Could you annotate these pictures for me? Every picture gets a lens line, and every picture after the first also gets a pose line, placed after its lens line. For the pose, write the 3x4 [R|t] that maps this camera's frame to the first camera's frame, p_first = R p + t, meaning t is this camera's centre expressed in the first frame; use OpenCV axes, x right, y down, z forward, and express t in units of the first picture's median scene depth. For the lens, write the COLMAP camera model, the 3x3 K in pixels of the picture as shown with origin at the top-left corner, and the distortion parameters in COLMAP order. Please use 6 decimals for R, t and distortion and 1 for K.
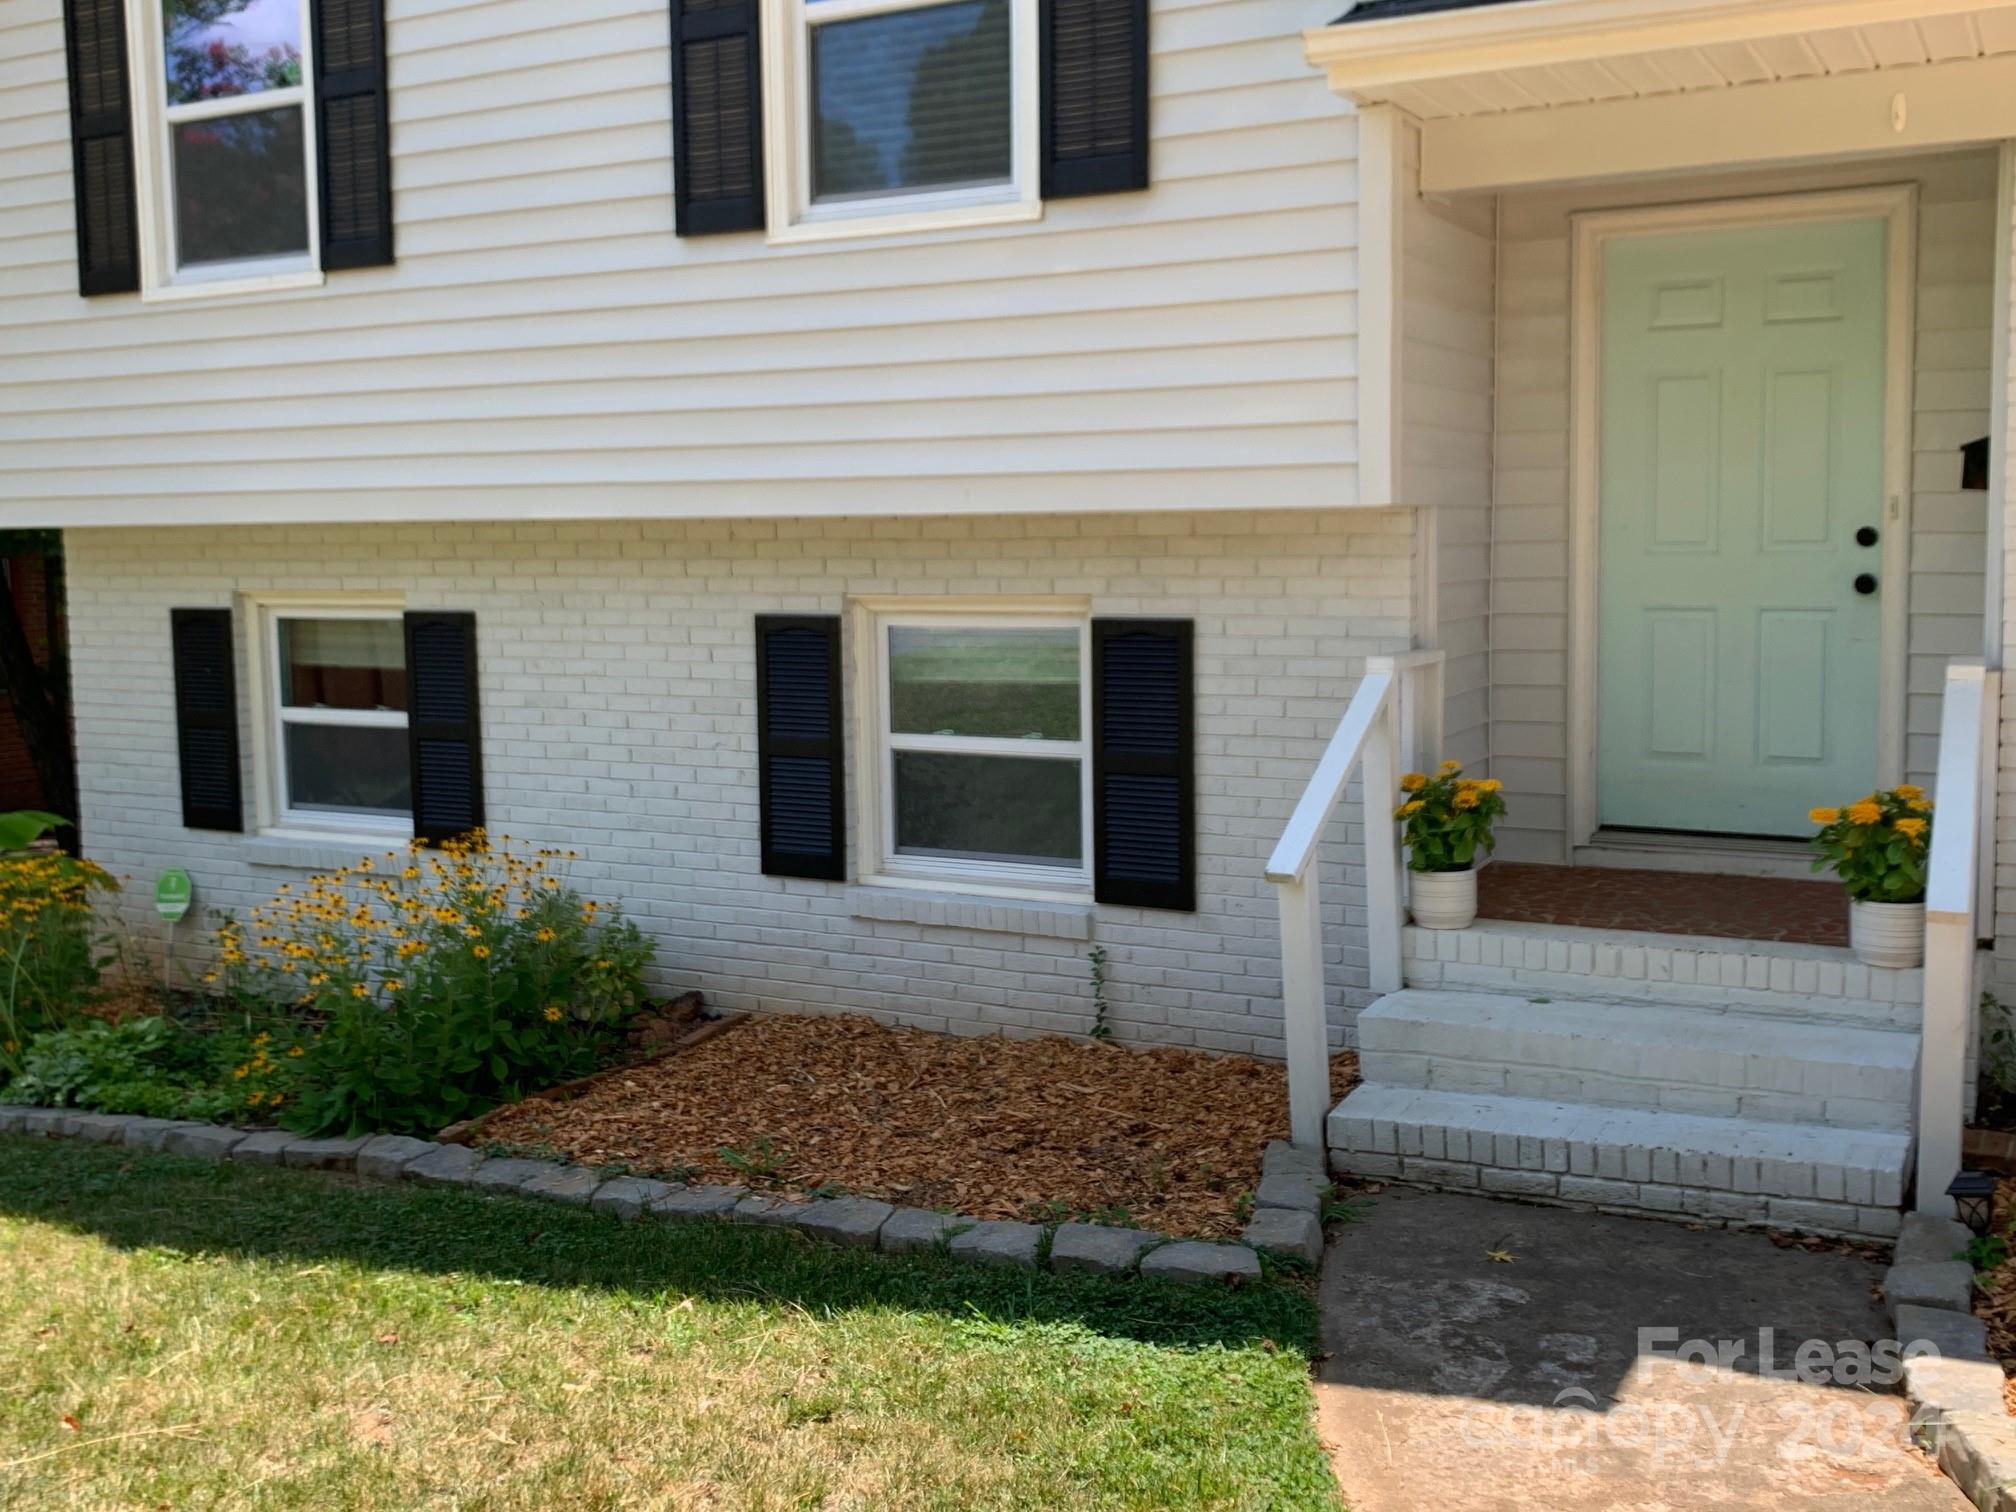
lens RADIAL K [[2019.8, 0, 1008.0], [0, 2019.8, 756.0], [0, 0, 1]] dist [0.102555, -0.263850]
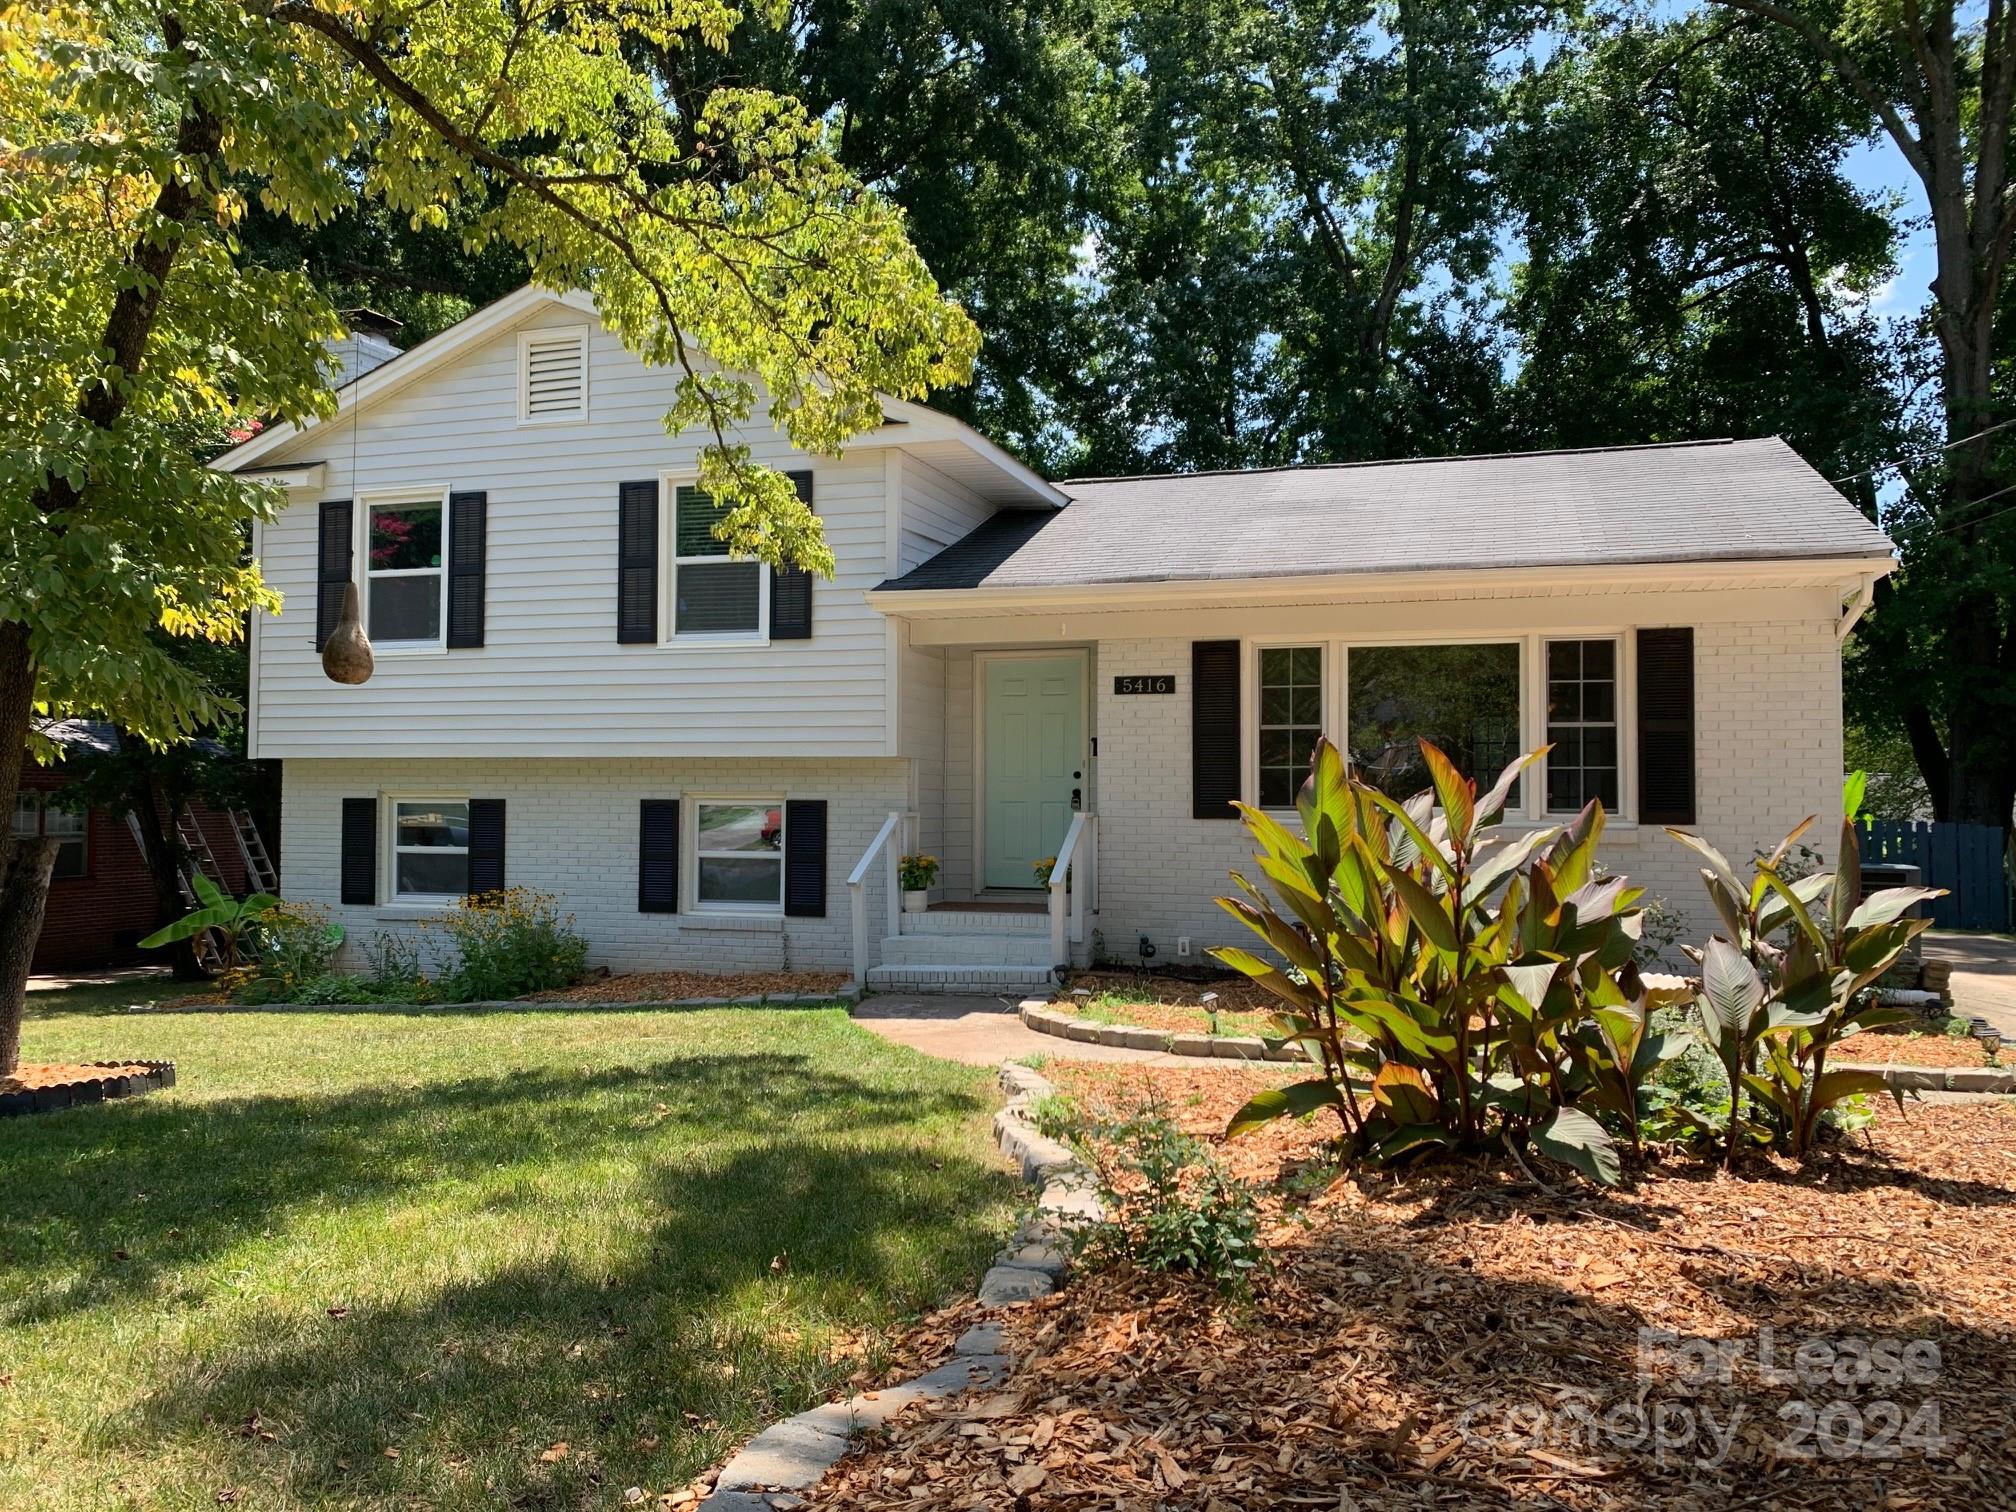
lens RADIAL K [[1555.1, 0, 1004.4], [0, 1555.1, 771.3], [0, 0, 1]] dist [0.064012, -0.084468]
pose [[0.983454, 0.027664, 0.179035, -0.037582], [-0.002102, 0.989948, -0.141418, 0.162050], [-0.181147, 0.138702, 0.973626, -0.893662]]
